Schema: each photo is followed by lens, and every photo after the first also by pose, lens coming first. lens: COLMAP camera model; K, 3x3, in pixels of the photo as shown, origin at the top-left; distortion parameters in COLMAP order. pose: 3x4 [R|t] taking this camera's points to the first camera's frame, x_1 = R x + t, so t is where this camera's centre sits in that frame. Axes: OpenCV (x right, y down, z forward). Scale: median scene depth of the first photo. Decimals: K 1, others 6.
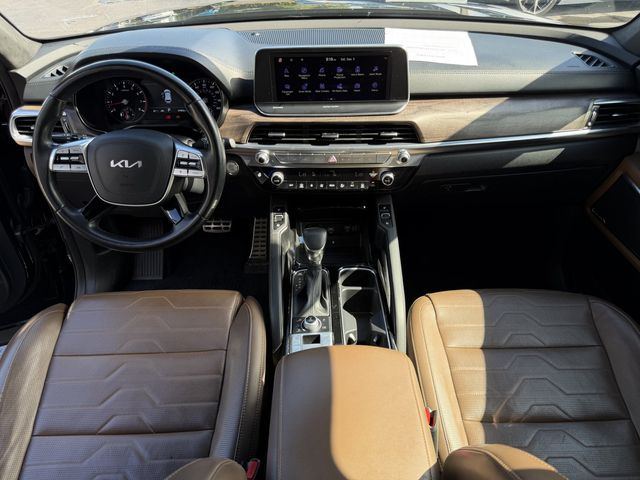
lens RADIAL K [[461.3, 0, 320.0], [0, 461.3, 240.0], [0, 0, 1]] dist [0.117340, -0.150875]
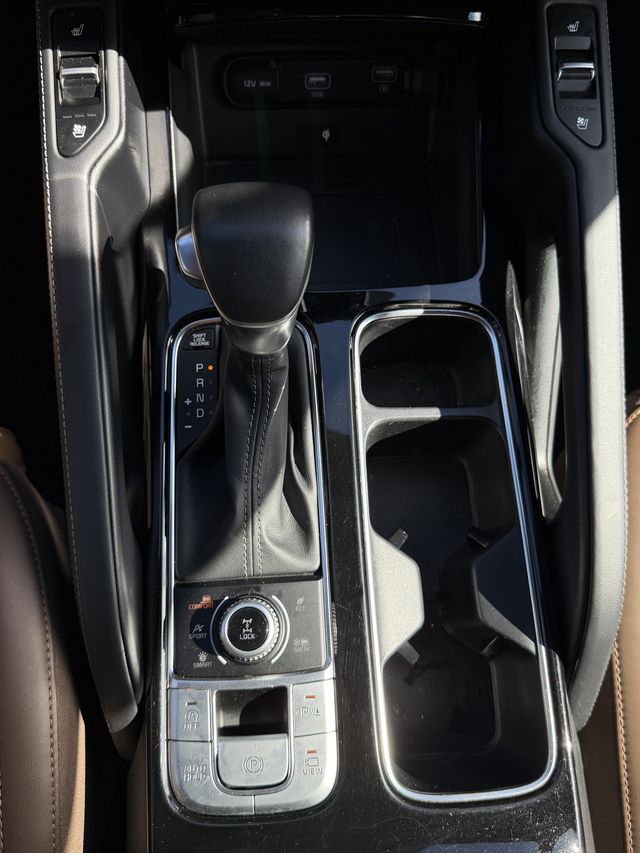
lens RADIAL K [[732.1, 0, 320.0], [0, 732.1, 426.5], [0, 0, 1]] dist [-0.005698, -0.009372]
pose [[0.997753, -0.013382, 0.065651, -0.005551], [-0.029148, 0.795585, 0.605141, -0.142402], [-0.060329, -0.605695, 0.793407, 0.718065]]
